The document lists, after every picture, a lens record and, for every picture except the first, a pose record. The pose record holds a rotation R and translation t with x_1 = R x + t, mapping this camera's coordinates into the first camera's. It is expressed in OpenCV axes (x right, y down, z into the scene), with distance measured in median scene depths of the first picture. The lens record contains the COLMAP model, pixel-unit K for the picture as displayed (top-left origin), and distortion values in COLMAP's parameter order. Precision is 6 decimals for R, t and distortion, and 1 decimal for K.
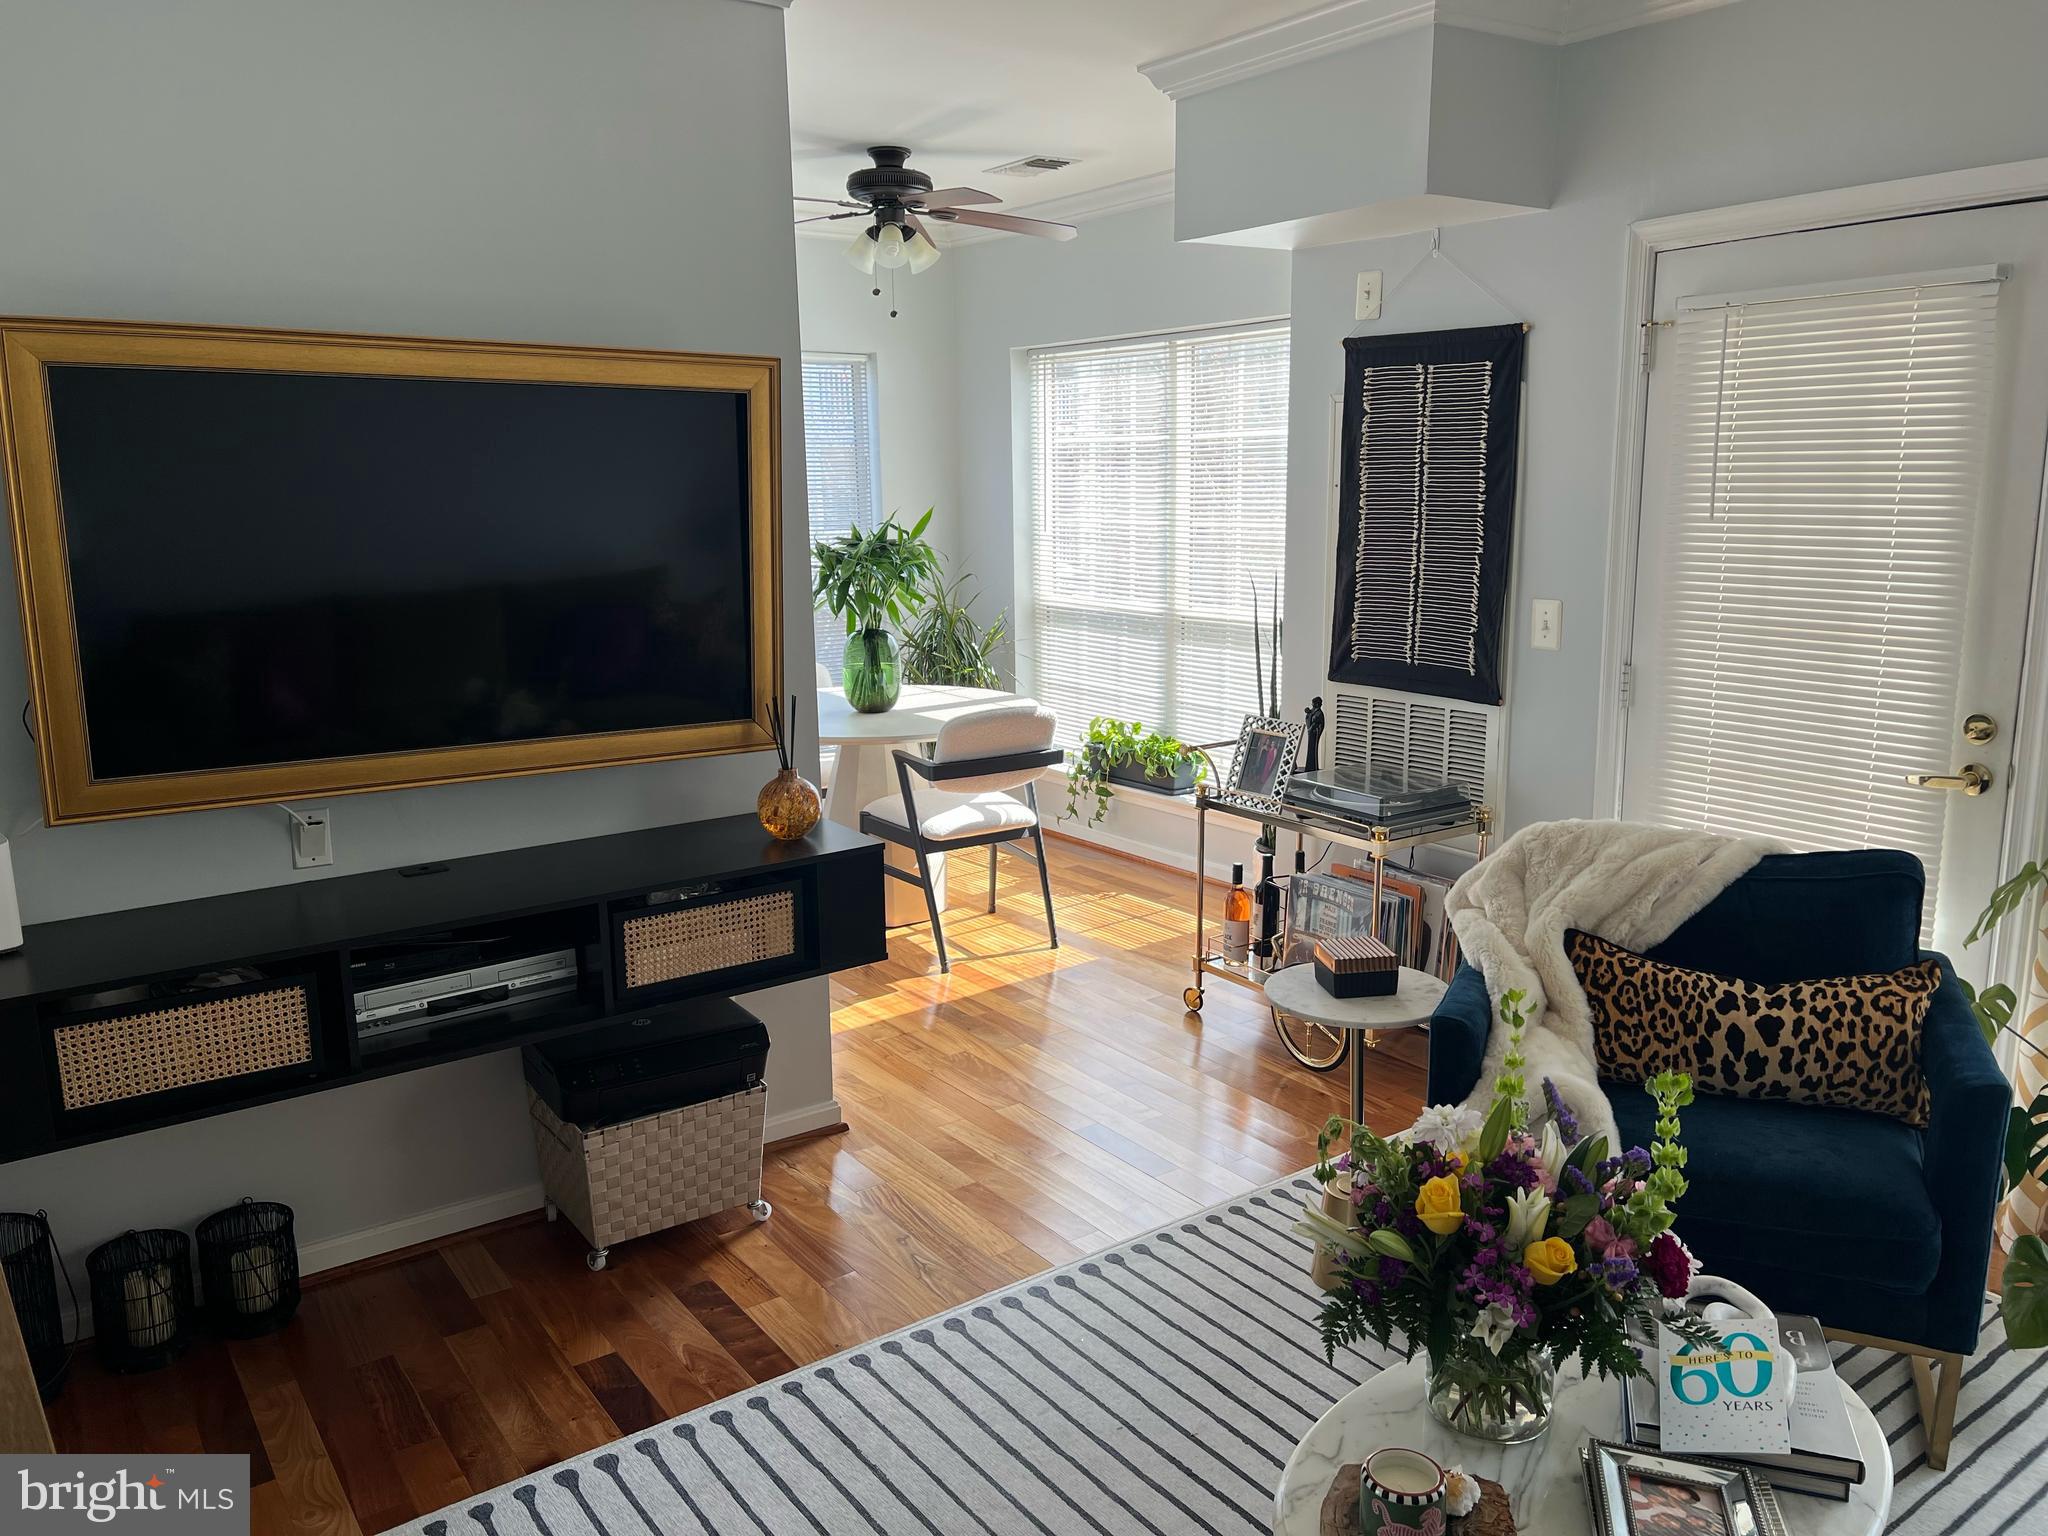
lens RADIAL K [[1528.2, 0, 1025.4], [0, 1528.2, 785.2], [0, 0, 1]] dist [0.071592, -0.080403]
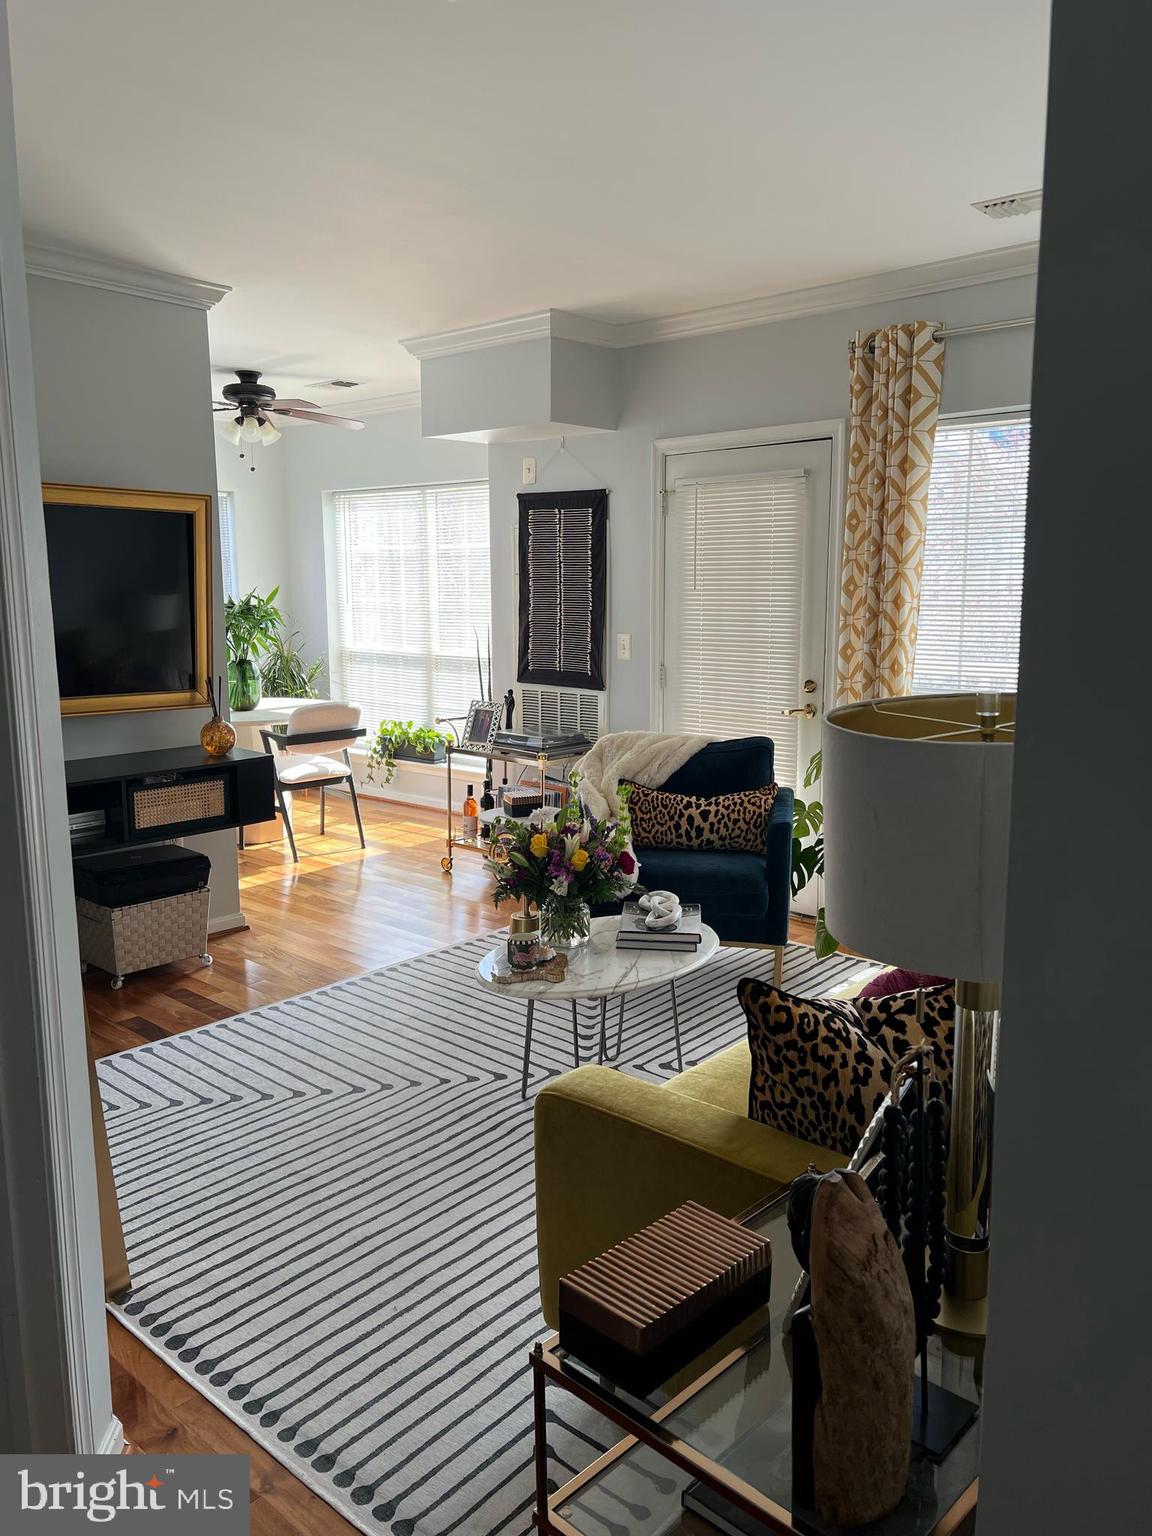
lens RADIAL K [[1146.1, 0, 578.7], [0, 1146.1, 761.9], [0, 0, 1]] dist [0.071592, -0.080403]
pose [[0.975821, -0.024492, 0.217195, -0.027963], [0.034461, 0.998513, -0.042232, 0.094689], [-0.215838, 0.048696, 0.975214, -0.355007]]
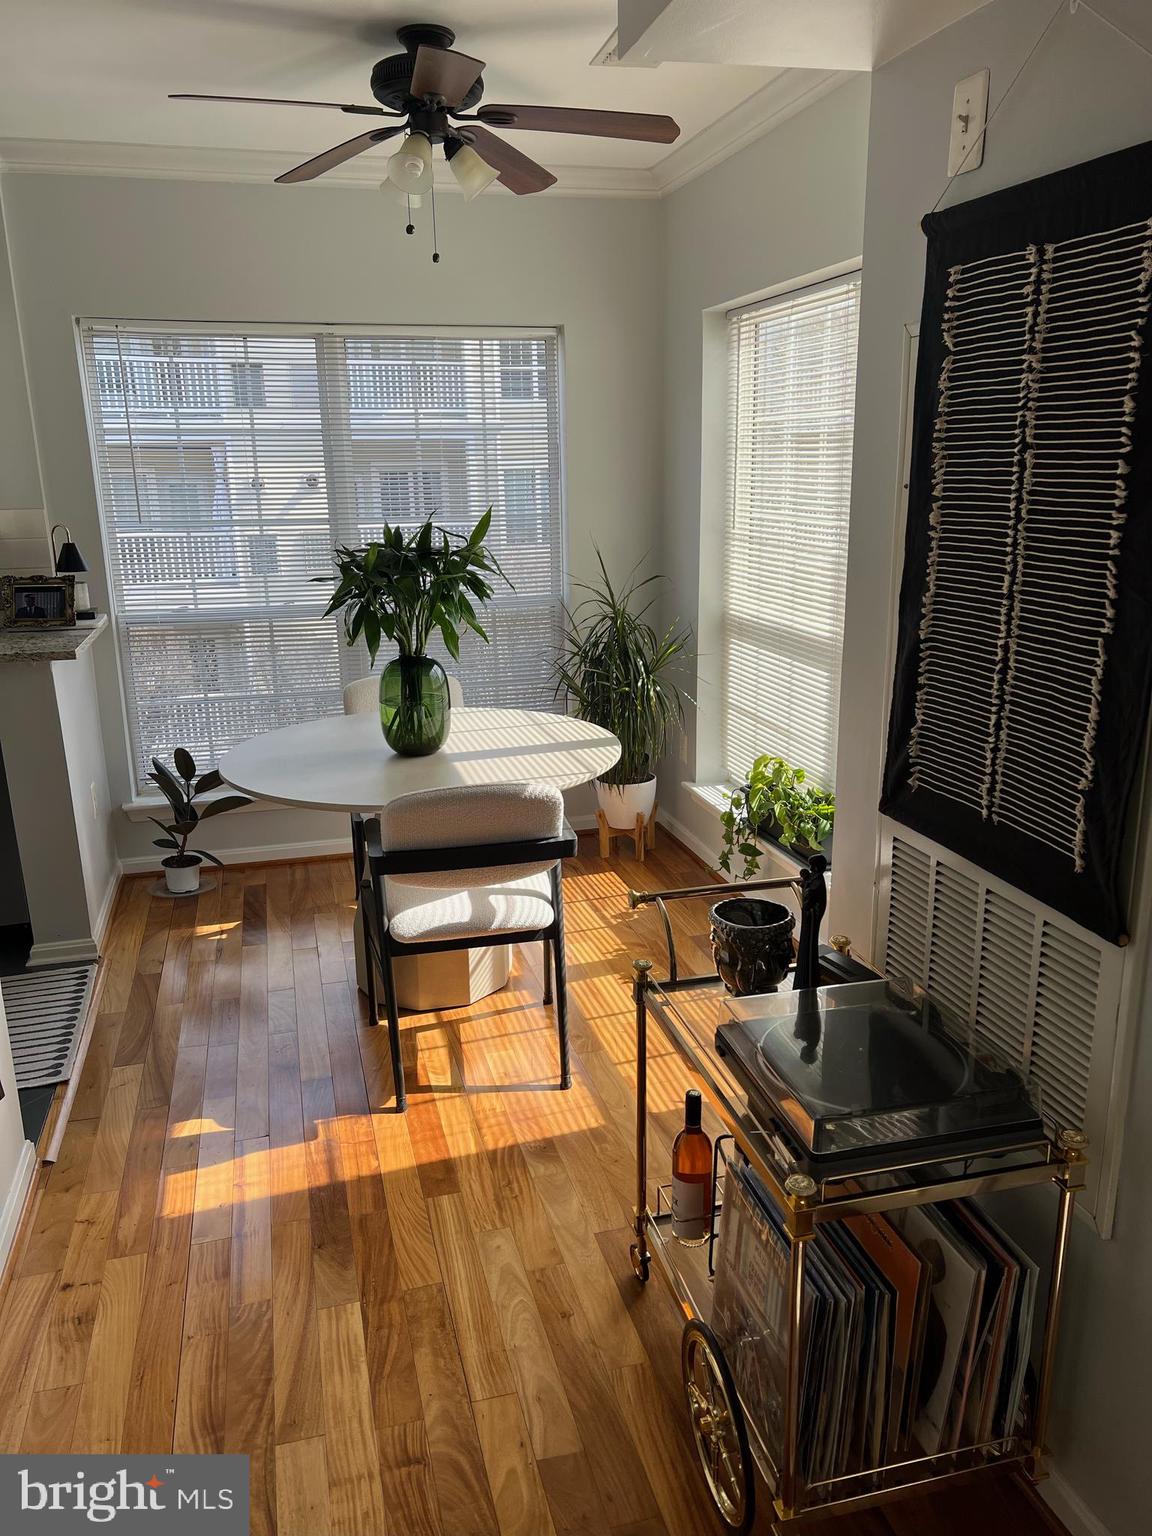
lens RADIAL K [[1146.1, 0, 572.7], [0, 1146.1, 778.4], [0, 0, 1]] dist [0.071592, -0.080403]
pose [[0.937340, 0.087426, -0.337270, 0.266605], [-0.063048, 0.994587, 0.082591, -0.125841], [0.342665, -0.056152, 0.937778, 0.600685]]
